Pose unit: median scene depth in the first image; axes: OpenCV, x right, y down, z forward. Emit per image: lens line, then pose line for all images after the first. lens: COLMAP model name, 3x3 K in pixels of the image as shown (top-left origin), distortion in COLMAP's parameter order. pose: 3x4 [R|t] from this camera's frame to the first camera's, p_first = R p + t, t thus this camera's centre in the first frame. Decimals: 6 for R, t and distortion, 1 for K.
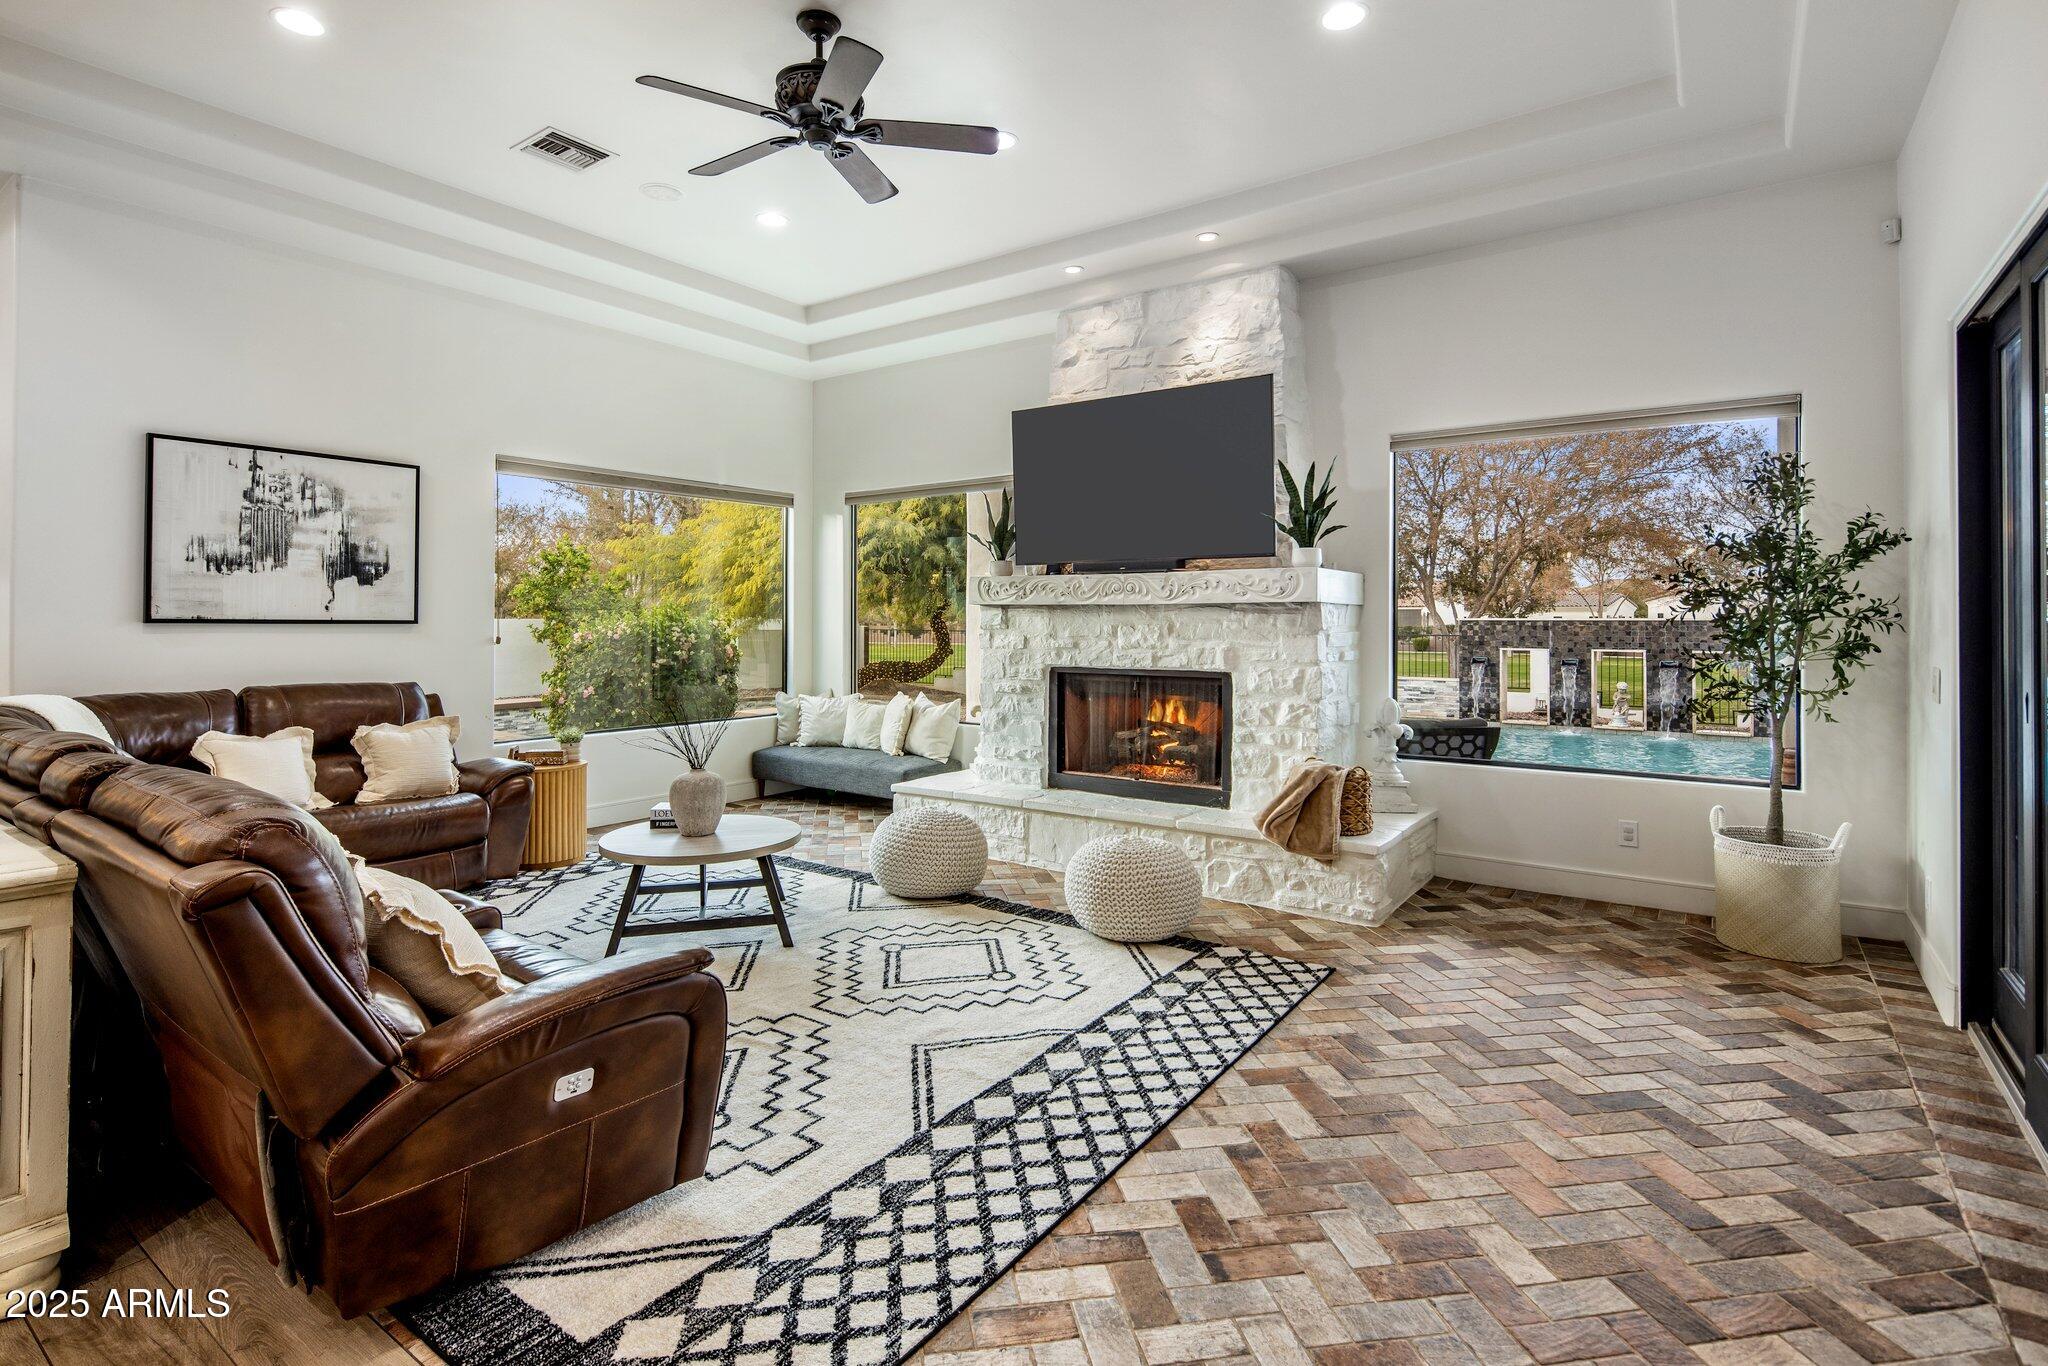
lens RADIAL K [[981.7, 0, 1014.3], [0, 981.7, 613.9], [0, 0, 1]] dist [0.005616, -0.003491]
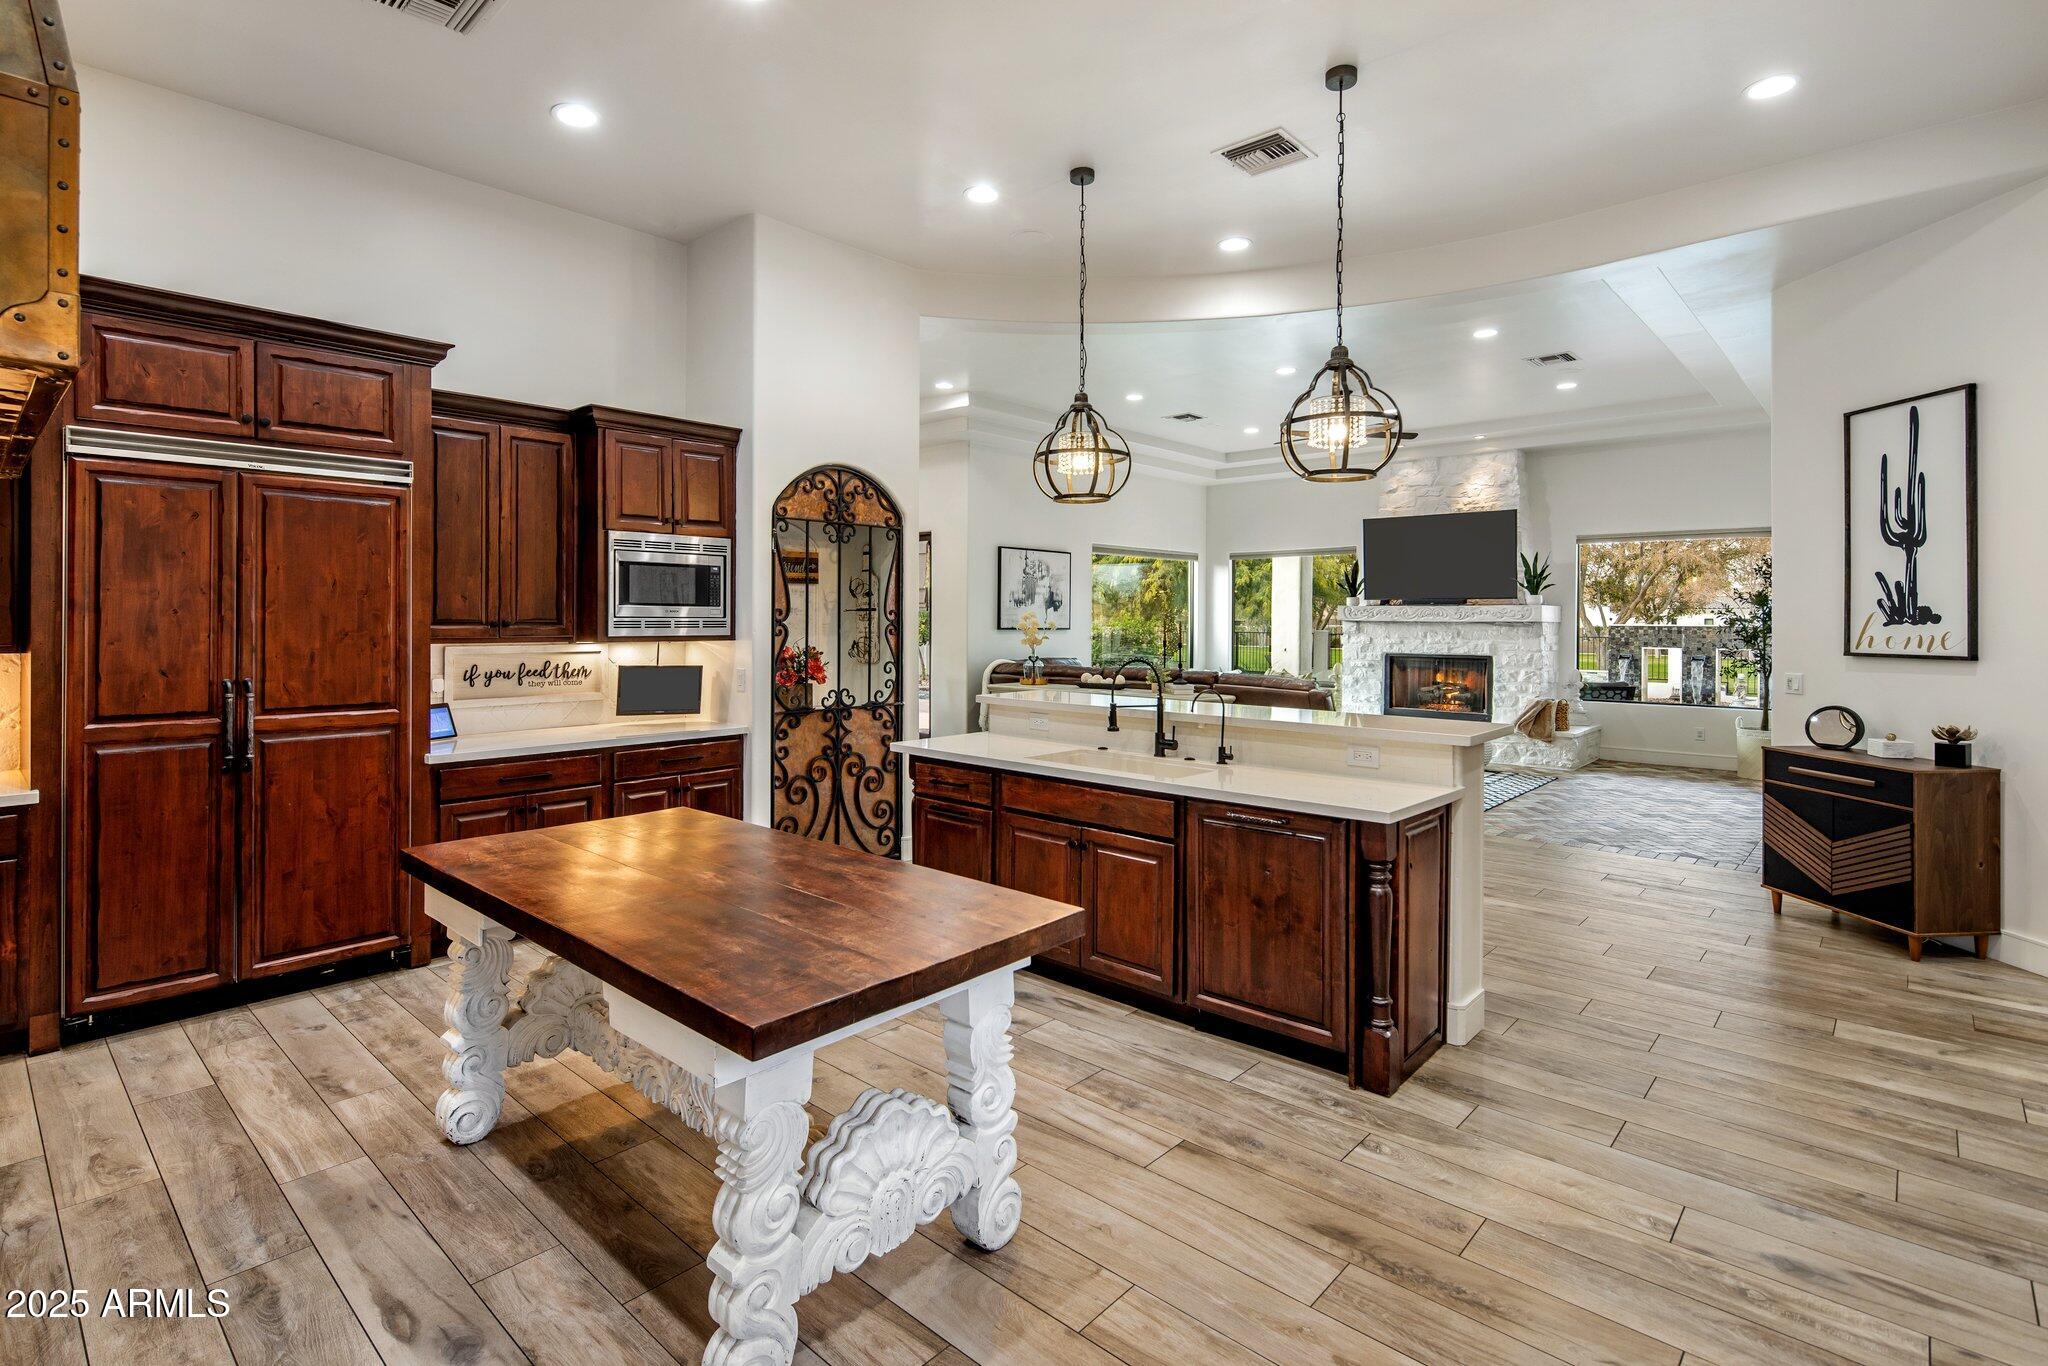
lens RADIAL K [[981.7, 0, 1004.9], [0, 981.7, 621.3], [0, 0, 1]] dist [0.005616, -0.003491]
pose [[0.992640, 0.003635, -0.121048, -0.514213], [-0.002496, 0.999951, 0.009552, -0.027518], [0.121077, -0.009180, 0.992601, -1.092626]]
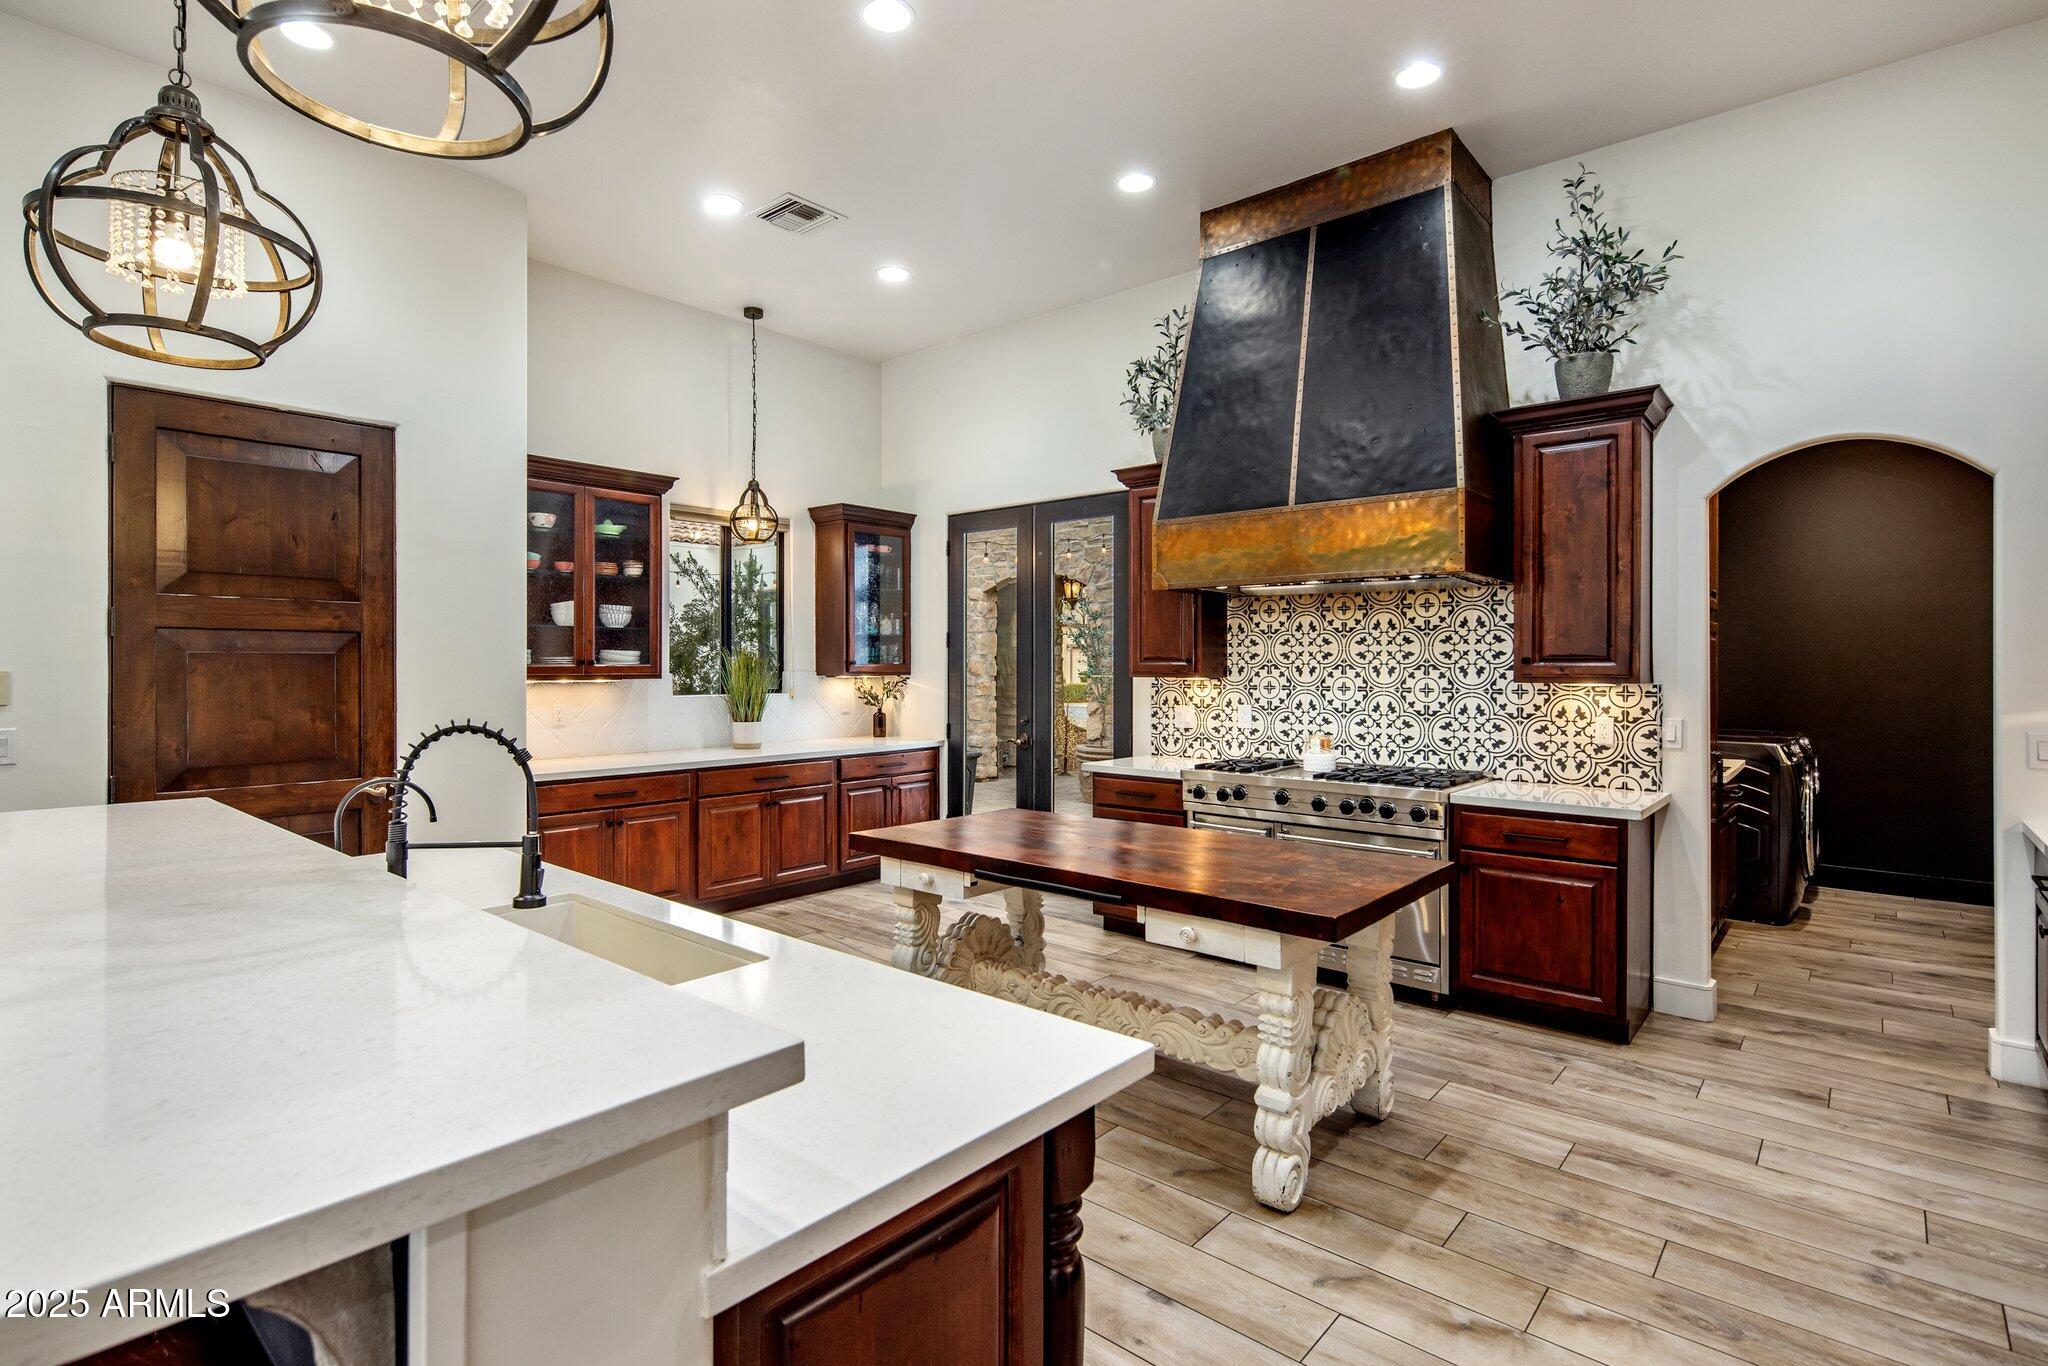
lens RADIAL K [[981.7, 0, 1018.1], [0, 981.7, 675.5], [0, 0, 1]] dist [0.005616, -0.003491]
pose [[-0.995885, -0.003111, 0.090577, -0.702175], [-0.002858, 0.999992, 0.002921, -0.007110], [-0.090586, 0.002650, -0.995885, -0.027265]]
